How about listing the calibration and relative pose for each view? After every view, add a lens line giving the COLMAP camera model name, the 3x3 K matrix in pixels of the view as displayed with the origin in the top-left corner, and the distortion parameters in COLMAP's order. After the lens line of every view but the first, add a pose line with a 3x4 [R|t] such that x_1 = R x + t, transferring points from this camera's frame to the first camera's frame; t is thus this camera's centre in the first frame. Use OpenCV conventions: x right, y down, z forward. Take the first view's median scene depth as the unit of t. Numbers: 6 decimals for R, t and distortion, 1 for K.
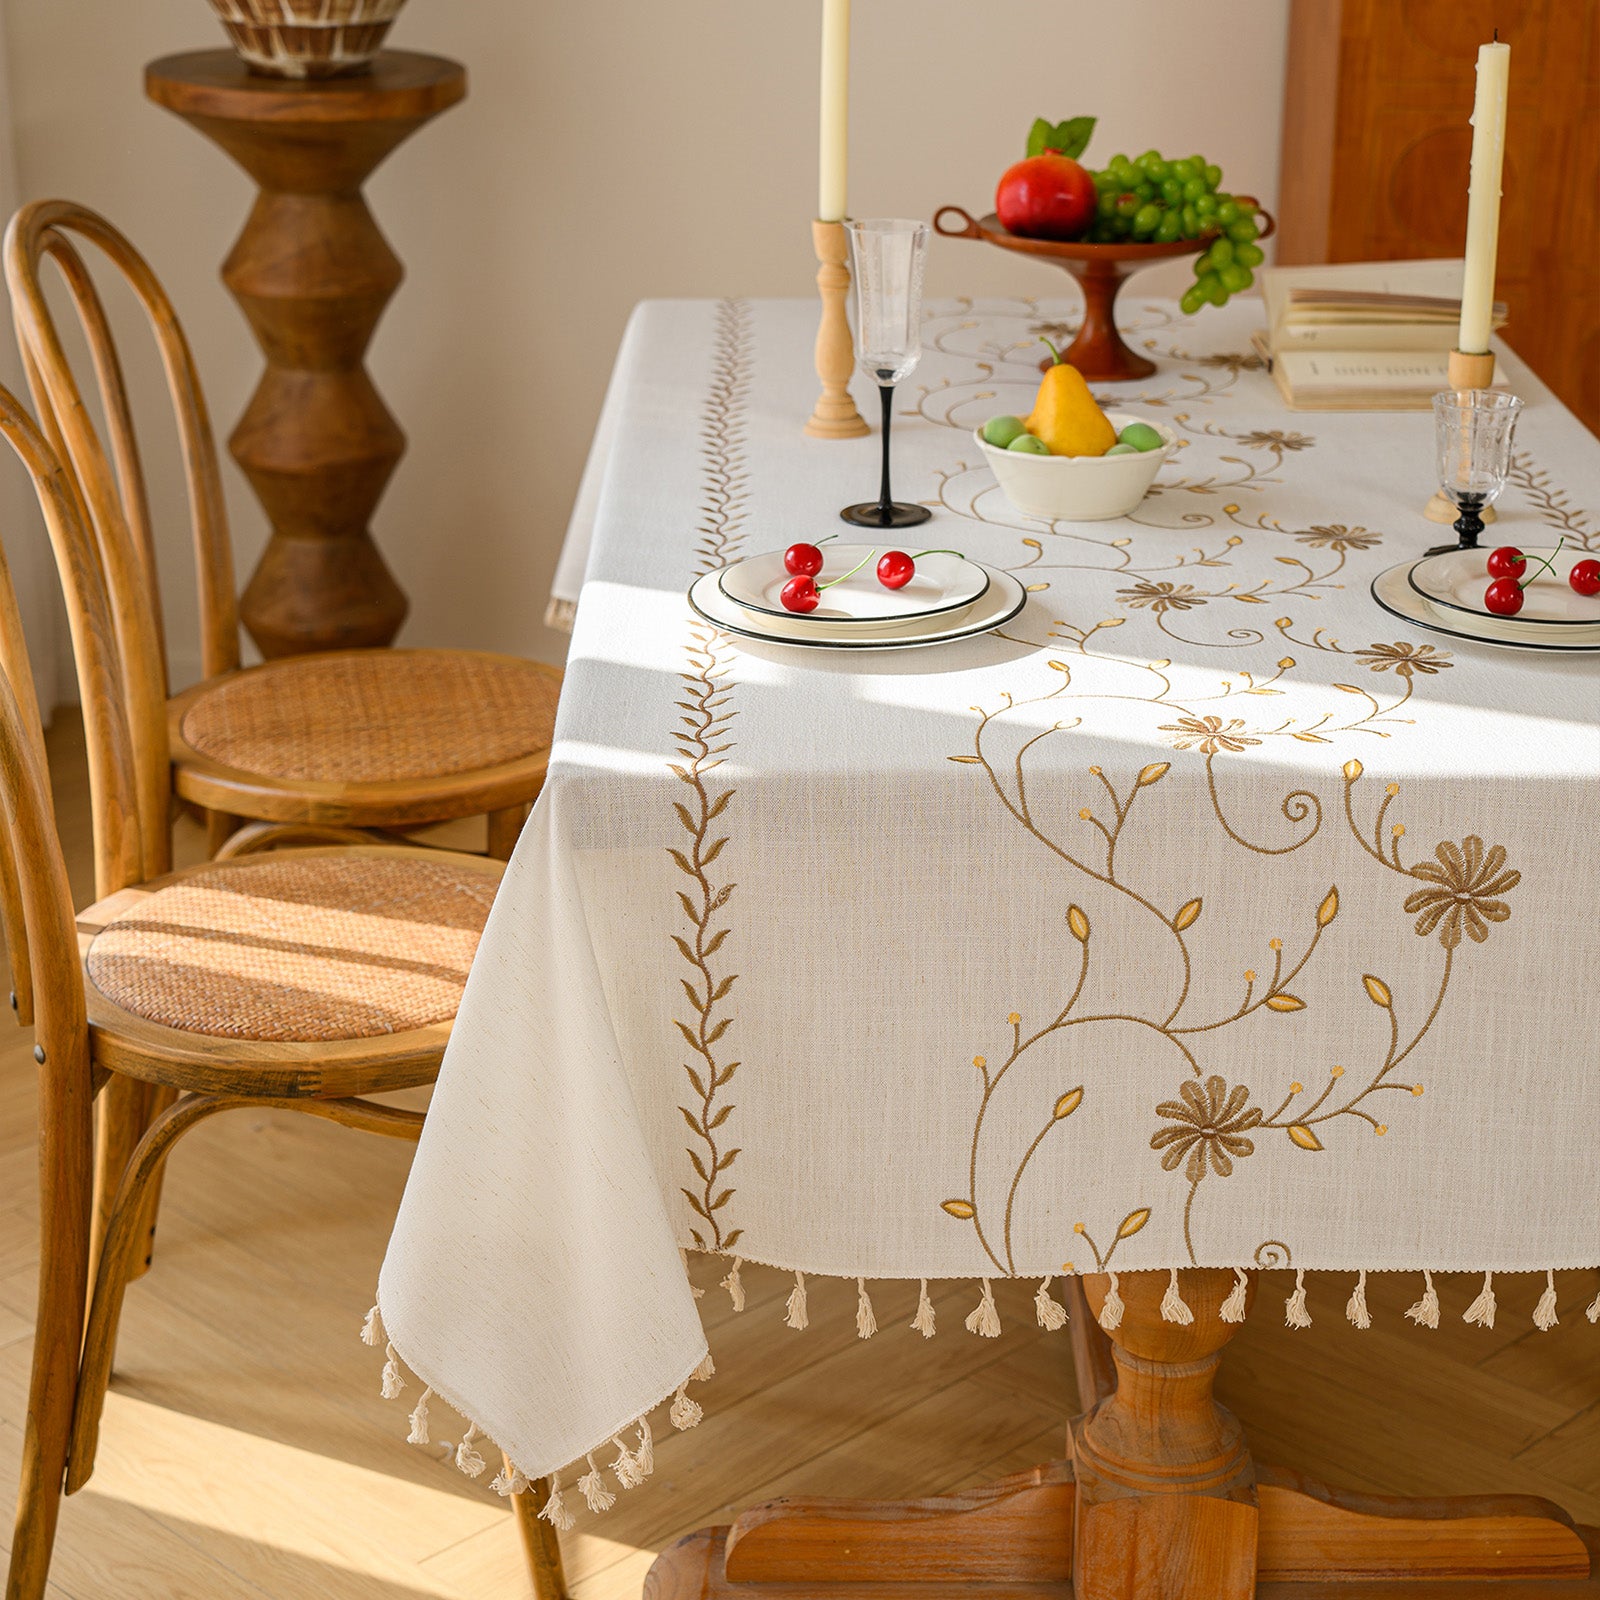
lens RADIAL K [[3309.8, 0, 818.2], [0, 3309.8, 791.4], [0, 0, 1]] dist [0.014697, 0.000000]
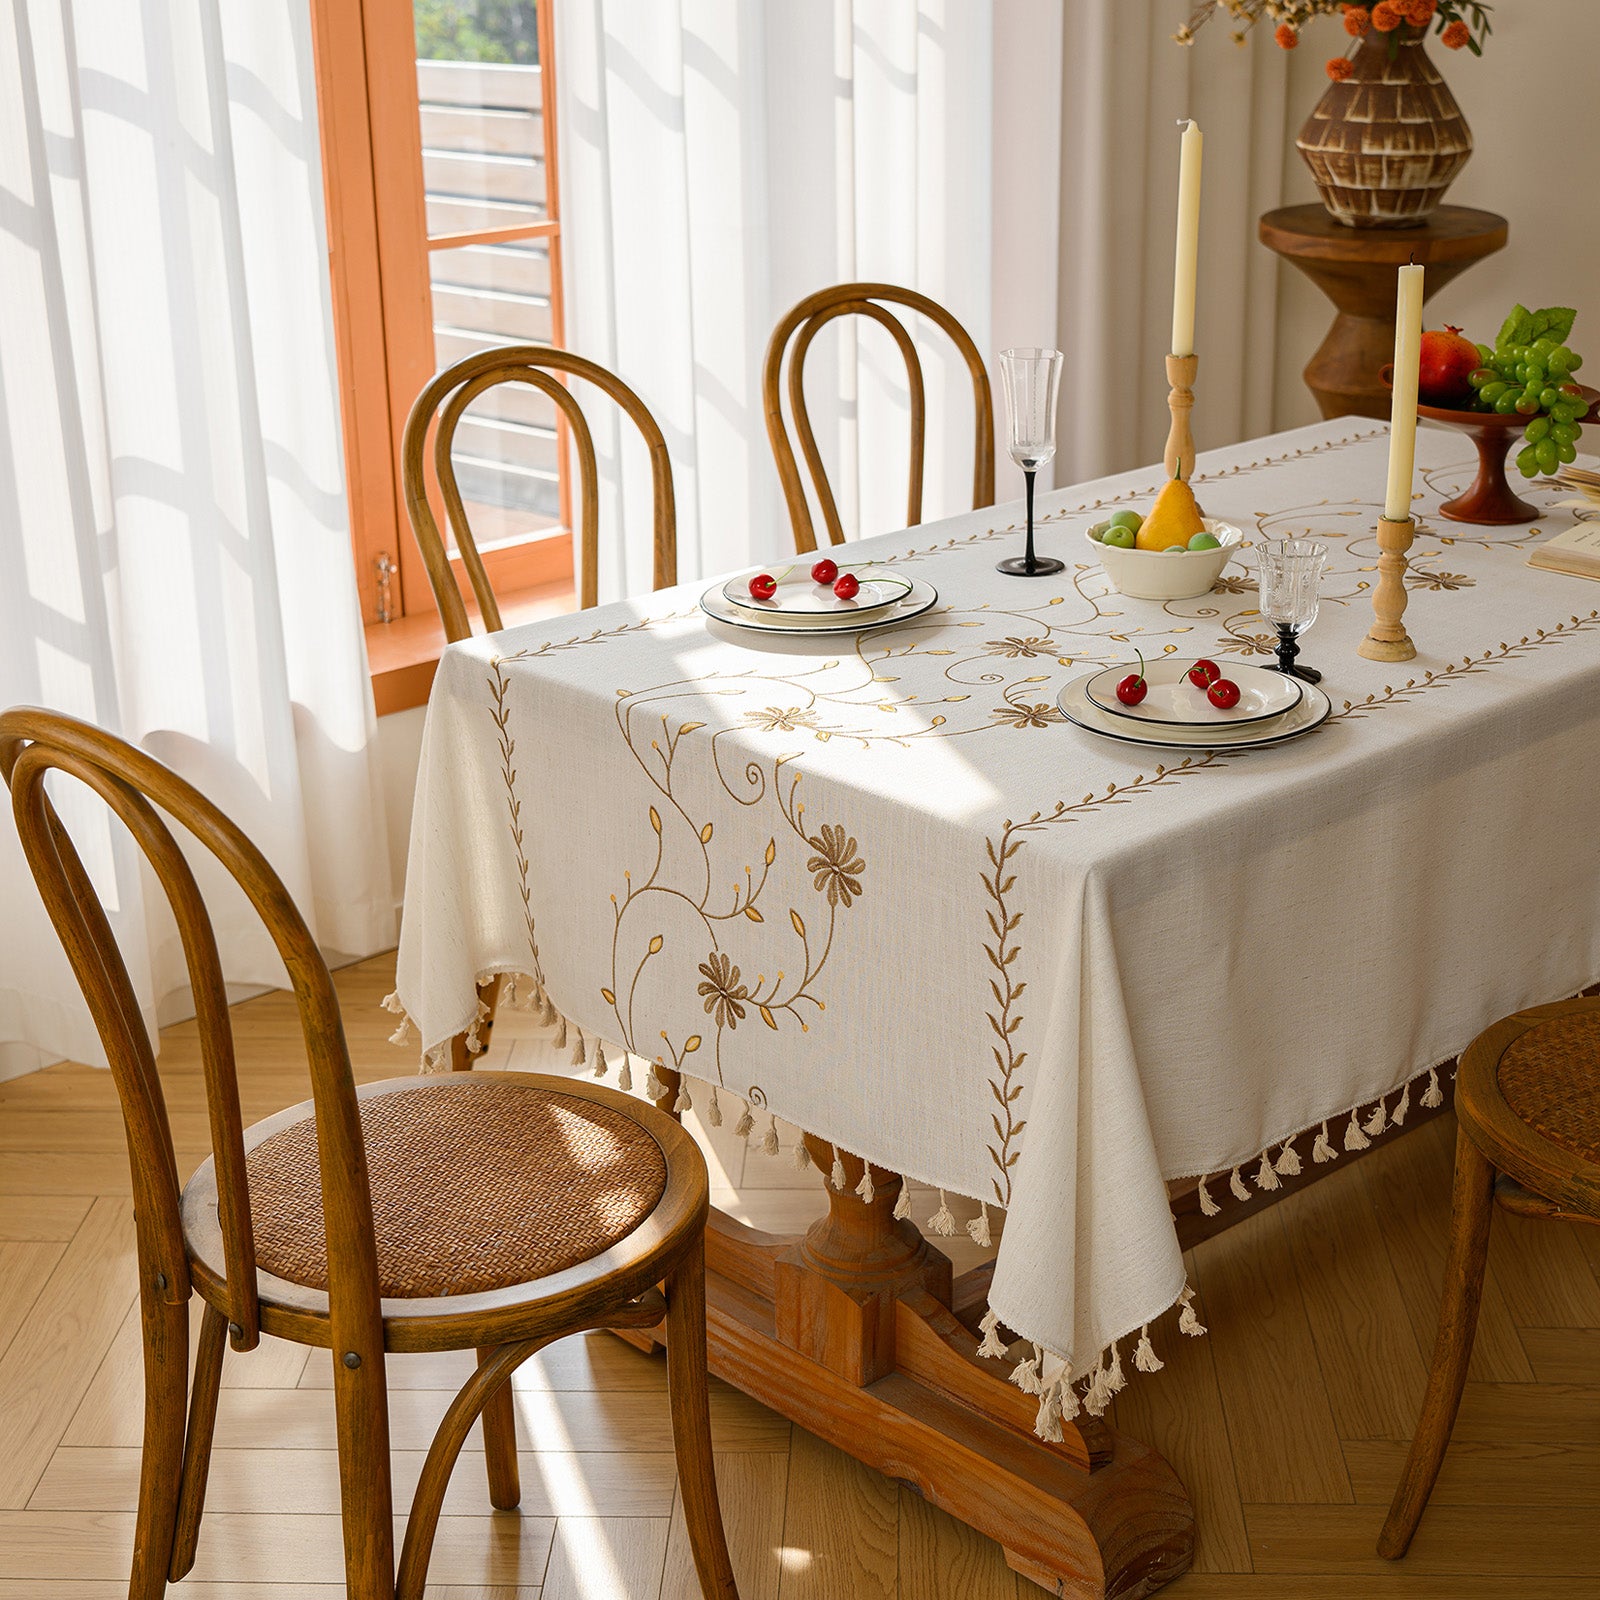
lens RADIAL K [[2686.7, 0, 820.2], [0, 2686.7, 804.3], [0, 0, 1]] dist [0.004139, 0.000000]
pose [[0.674774, 0.238982, -0.698260, 0.819603], [-0.231374, 0.966925, 0.107342, -0.095241], [0.700818, 0.089128, 0.707750, 0.184206]]
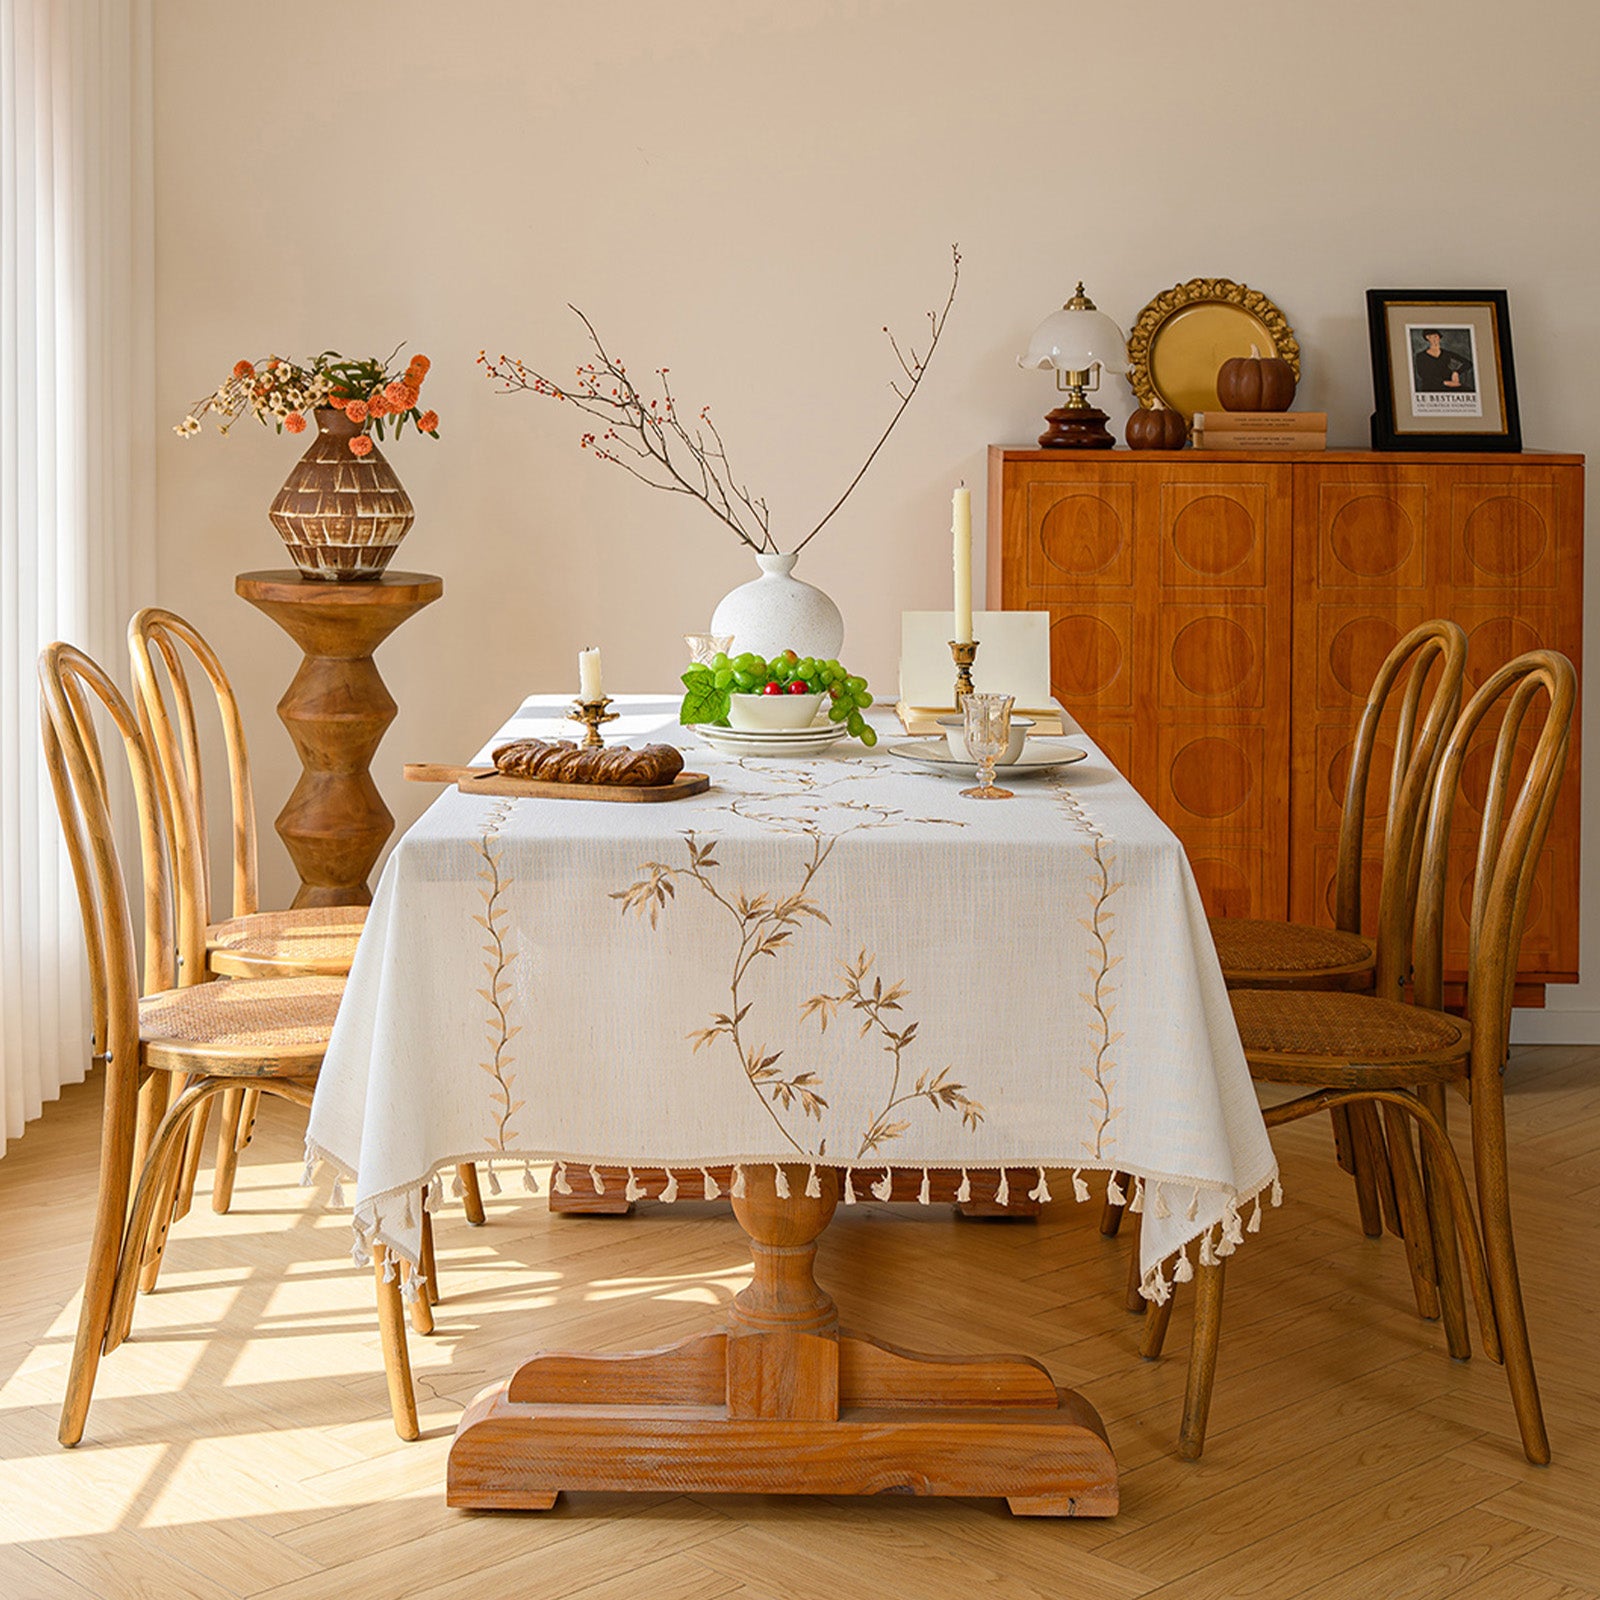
lens RADIAL K [[2723.6, 0, 716.0], [0, 2723.6, 473.2], [0, 0, 1]] dist [0.014816, 0.000000]
pose [[0.999148, -0.000499, -0.041256, 0.125124], [-0.012562, 0.948775, -0.315701, 0.228207], [0.039300, 0.315951, 0.947961, -0.371569]]
